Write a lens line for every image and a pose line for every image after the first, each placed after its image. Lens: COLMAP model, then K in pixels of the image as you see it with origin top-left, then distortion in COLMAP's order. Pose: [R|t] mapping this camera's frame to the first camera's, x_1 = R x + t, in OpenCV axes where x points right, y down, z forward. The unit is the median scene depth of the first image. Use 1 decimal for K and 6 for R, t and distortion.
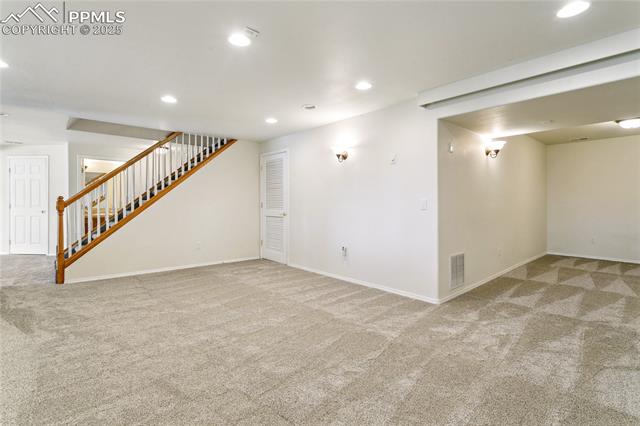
lens RADIAL K [[295.8, 0, 318.2], [0, 295.8, 207.8], [0, 0, 1]] dist [-0.001262, -0.000250]
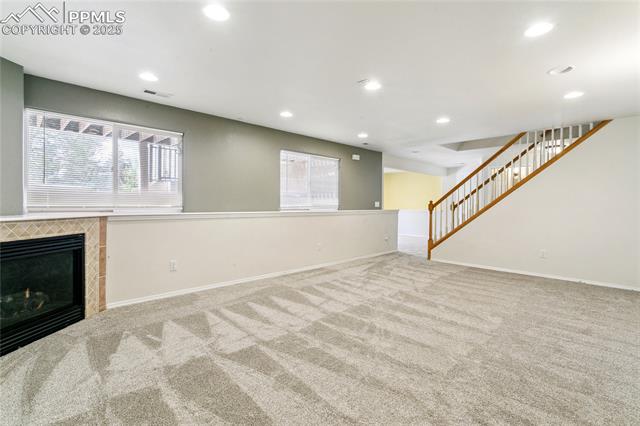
lens RADIAL K [[295.8, 0, 317.9], [0, 295.8, 212.5], [0, 0, 1]] dist [-0.001262, -0.000250]
pose [[0.062809, 0.030478, -0.997560, 0.557436], [-0.022717, 0.999318, 0.029101, -0.009392], [0.997767, 0.020833, 0.063459, 0.328175]]
